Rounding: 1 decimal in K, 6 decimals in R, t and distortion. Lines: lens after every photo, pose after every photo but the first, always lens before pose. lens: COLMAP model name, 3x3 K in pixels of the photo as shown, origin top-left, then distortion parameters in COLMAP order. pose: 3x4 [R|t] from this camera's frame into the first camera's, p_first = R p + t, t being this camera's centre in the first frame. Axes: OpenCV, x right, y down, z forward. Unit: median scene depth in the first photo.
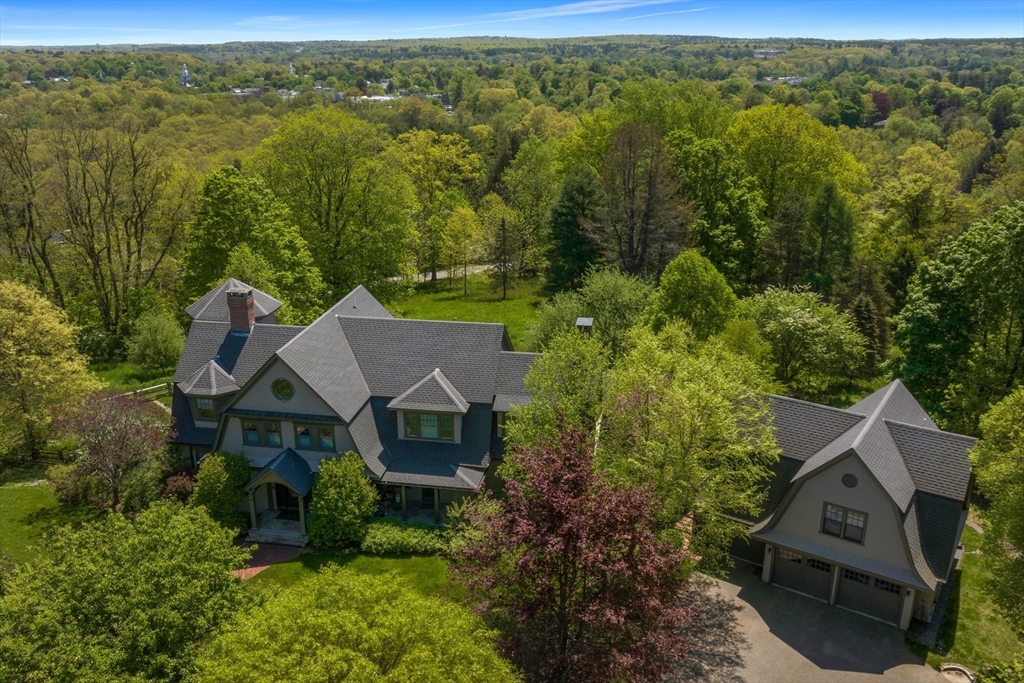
lens RADIAL K [[884.7, 0, 513.1], [0, 884.7, 343.9], [0, 0, 1]] dist [-0.014143, 0.000341]
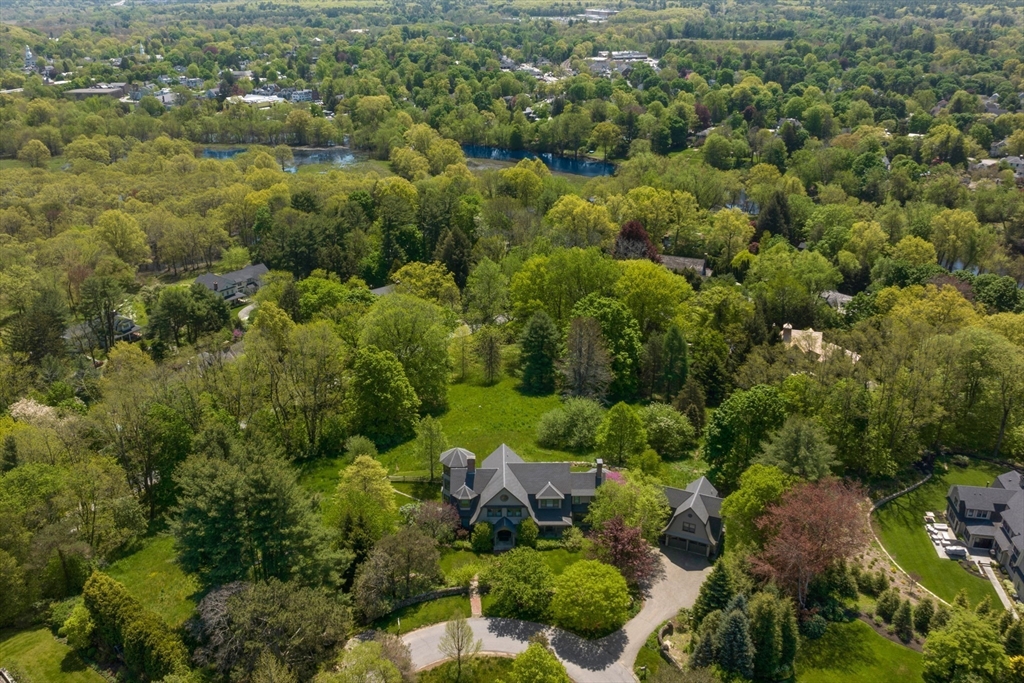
lens RADIAL K [[884.7, 0, 510.5], [0, 884.7, 340.2], [0, 0, 1]] dist [-0.014143, 0.000341]
pose [[0.983945, -0.069942, 0.164195, -0.658302], [0.059293, 0.995860, 0.068894, -0.642872], [-0.168334, -0.058052, 0.984019, -1.778552]]
